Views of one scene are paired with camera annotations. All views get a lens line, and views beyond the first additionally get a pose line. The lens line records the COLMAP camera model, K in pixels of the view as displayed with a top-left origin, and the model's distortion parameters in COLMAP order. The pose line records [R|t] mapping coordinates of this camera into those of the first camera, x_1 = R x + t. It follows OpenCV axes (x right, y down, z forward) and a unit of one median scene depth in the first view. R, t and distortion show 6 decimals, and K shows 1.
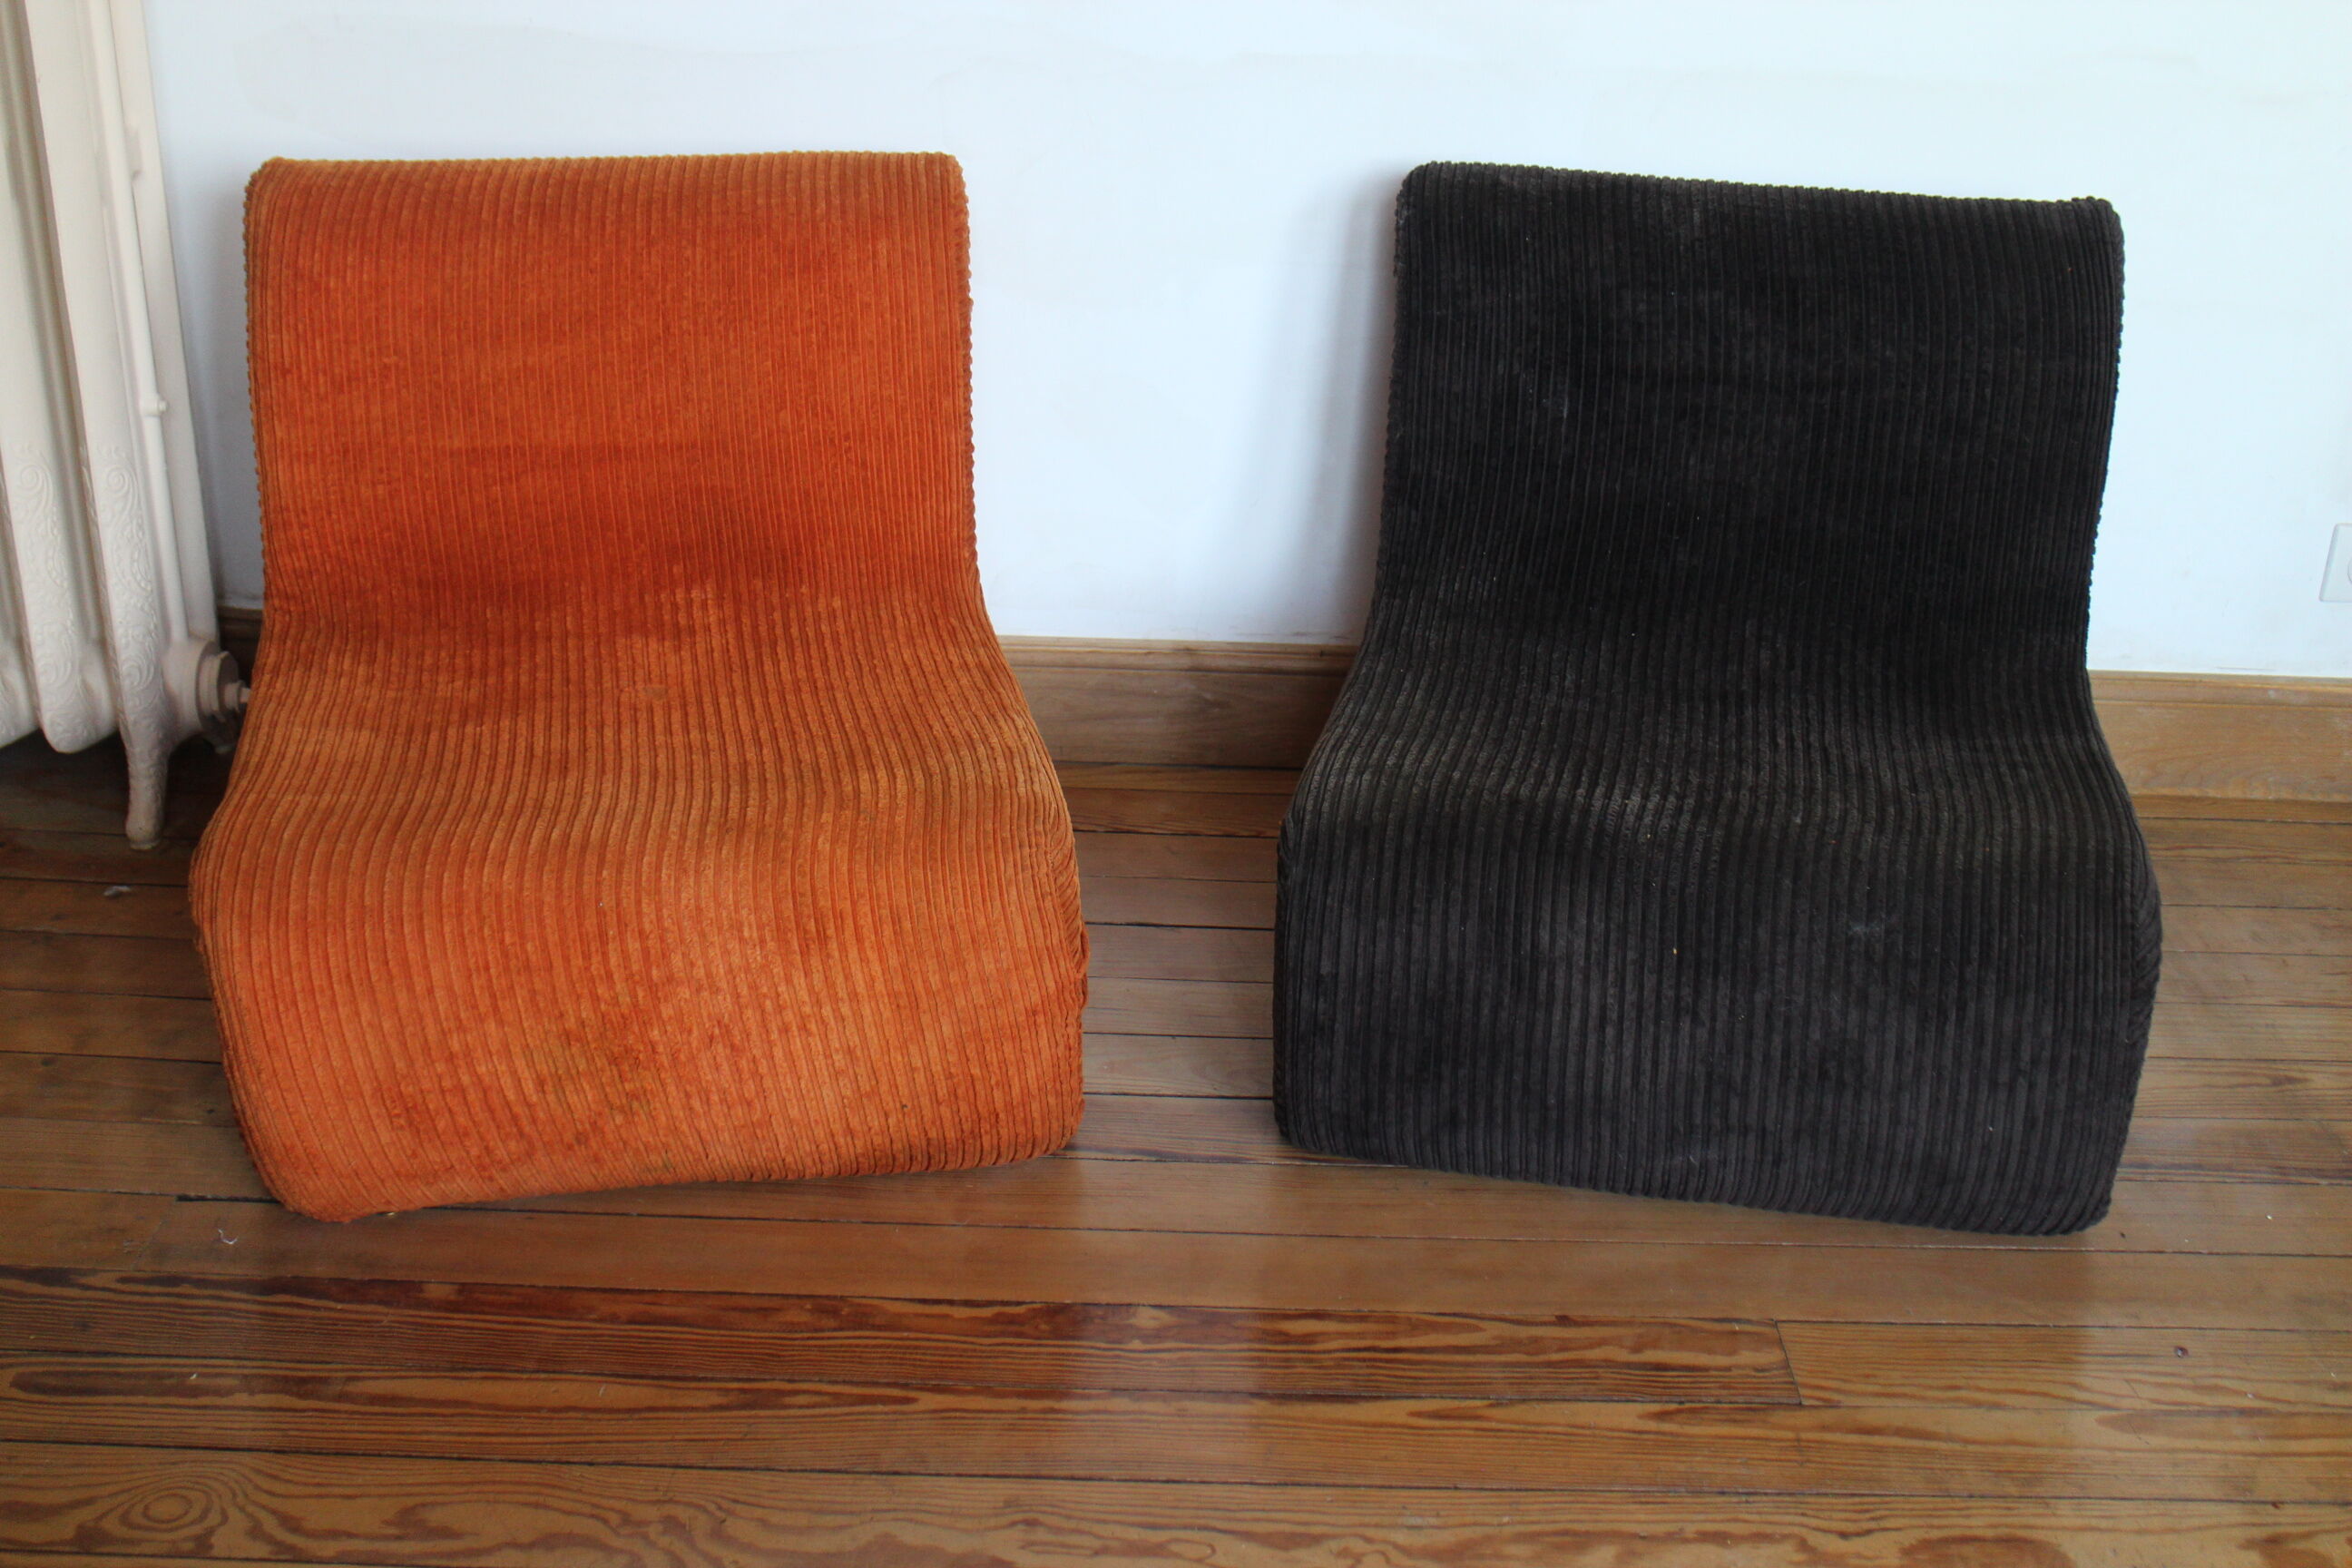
lens RADIAL K [[2752.7, 0, 1205.0], [0, 2752.7, 757.3], [0, 0, 1]] dist [-0.027189, 0.000000]
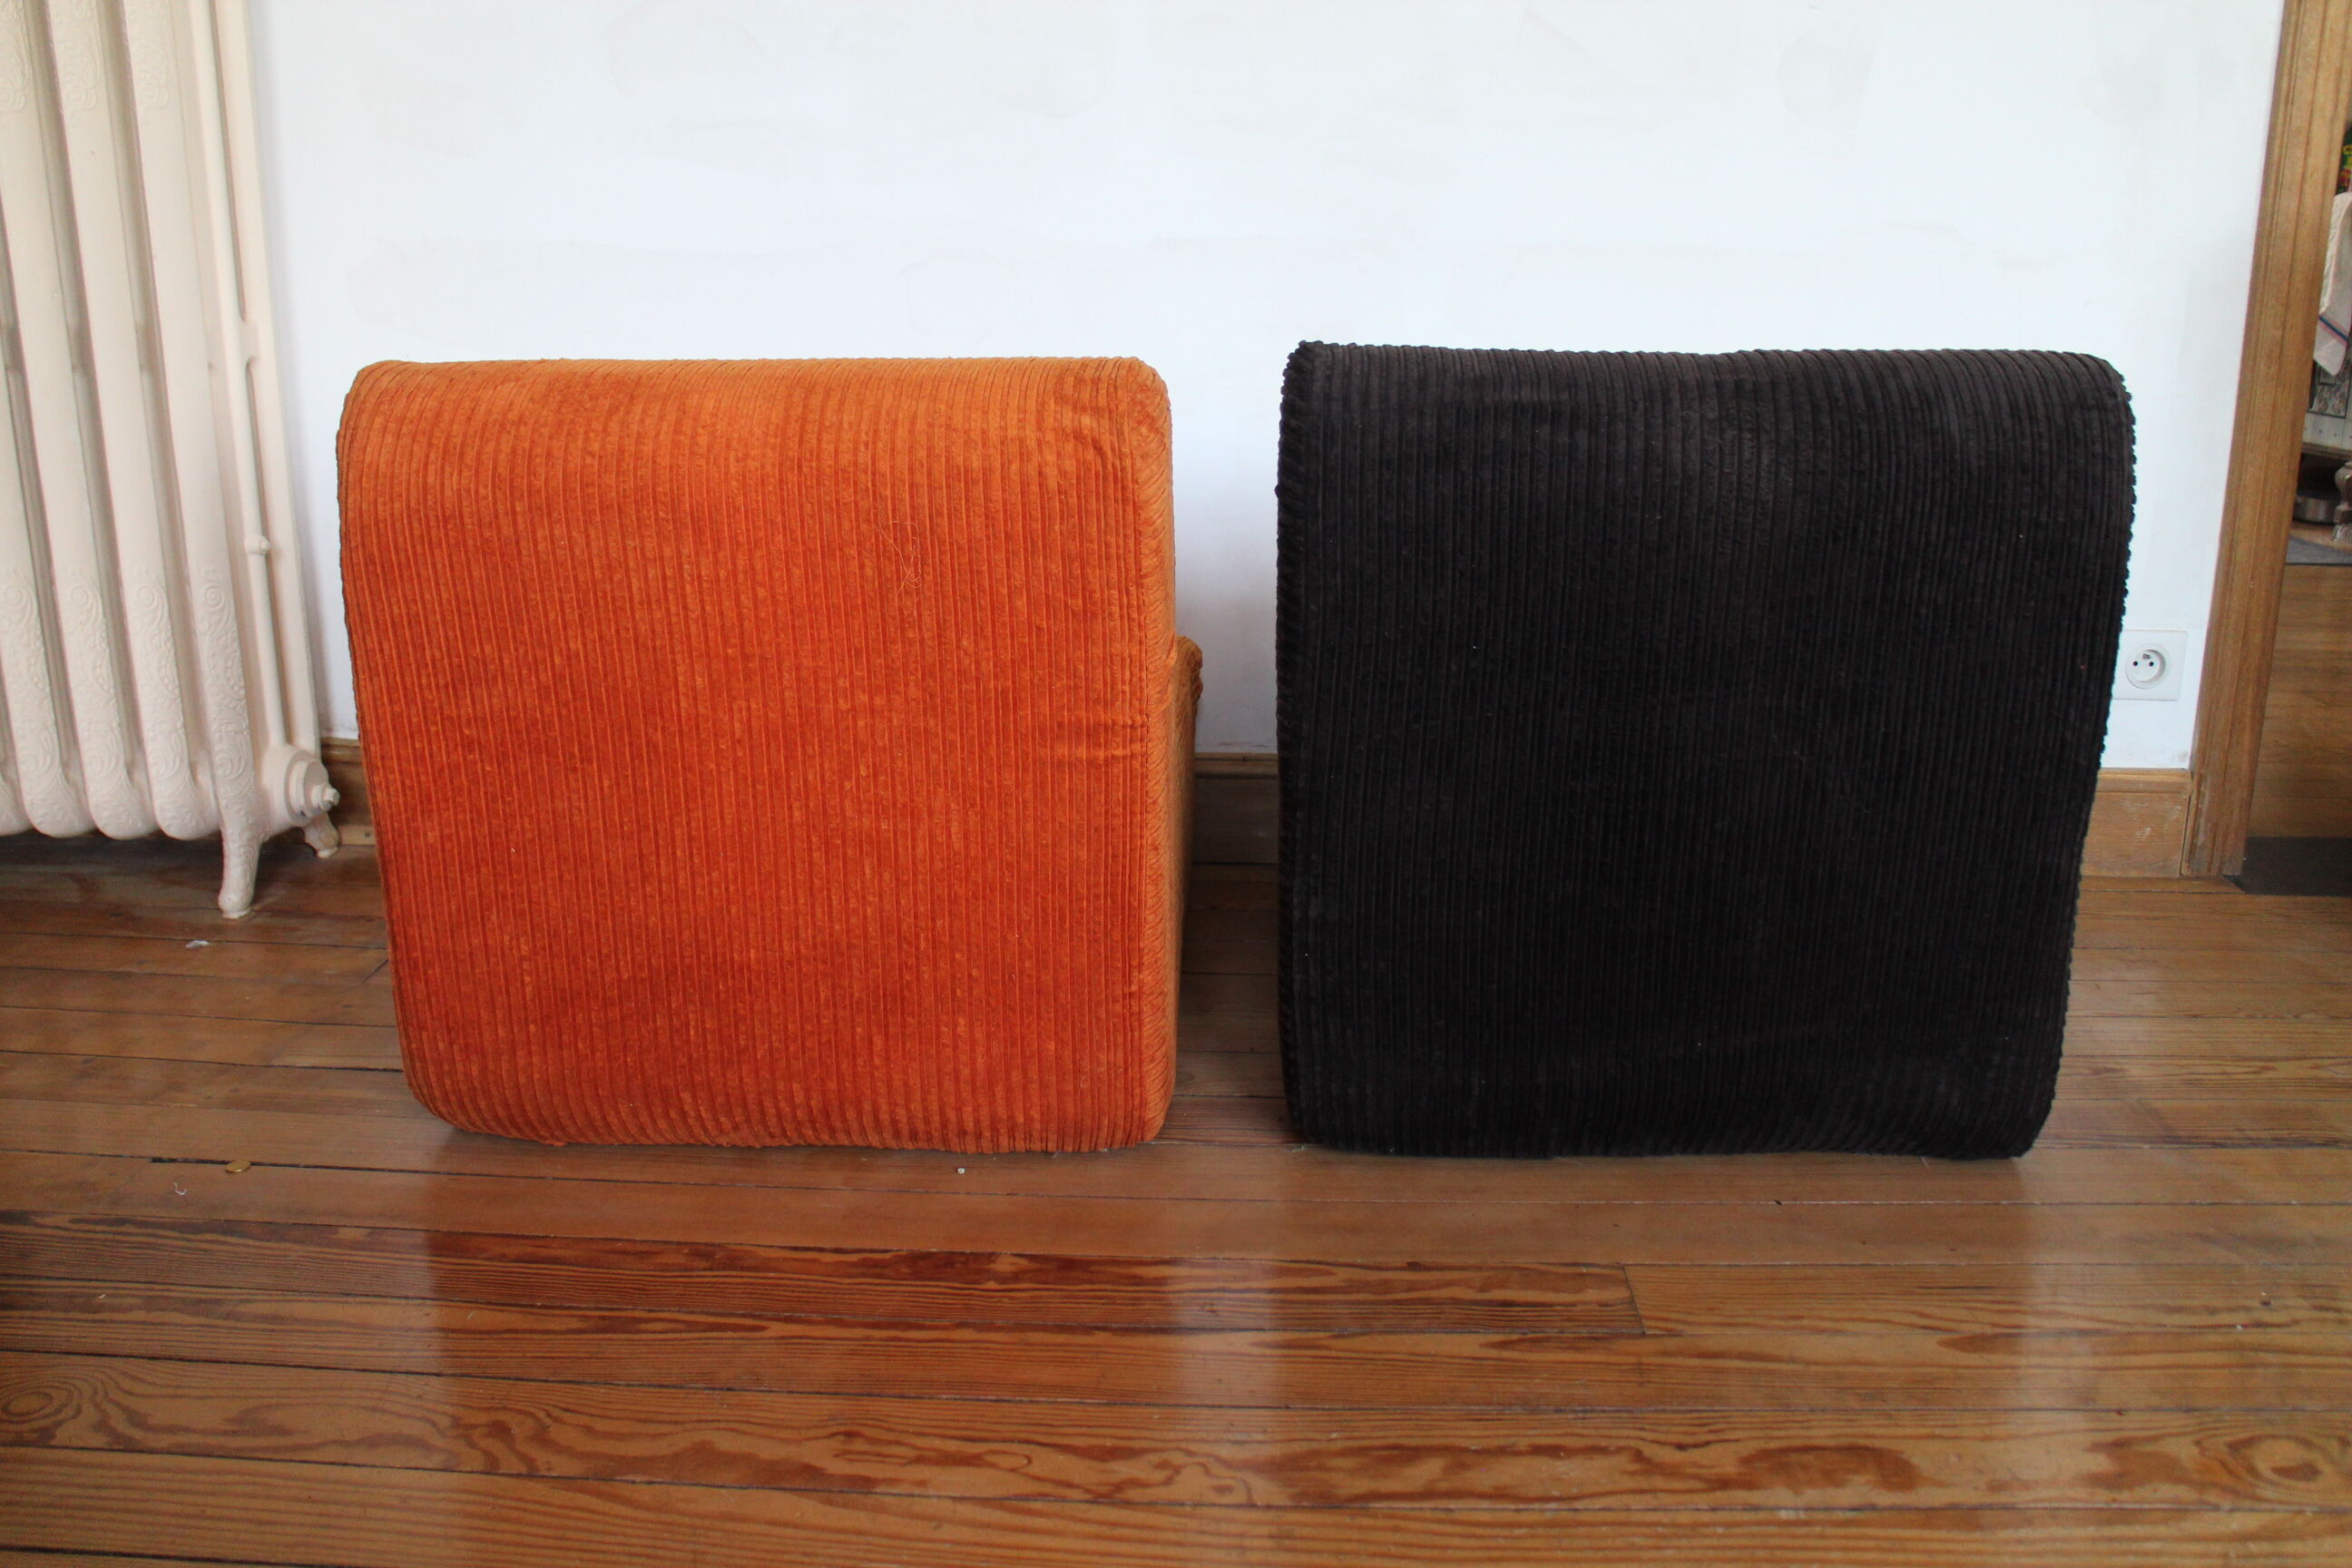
lens RADIAL K [[1998.1, 0, 1204.5], [0, 1998.1, 793.0], [0, 0, 1]] dist [-0.142628, 0.095824]
pose [[0.998730, -0.017816, -0.047129, 0.090784], [0.010729, 0.989144, -0.146555, 0.138613], [0.049228, 0.145864, 0.988079, 0.244976]]
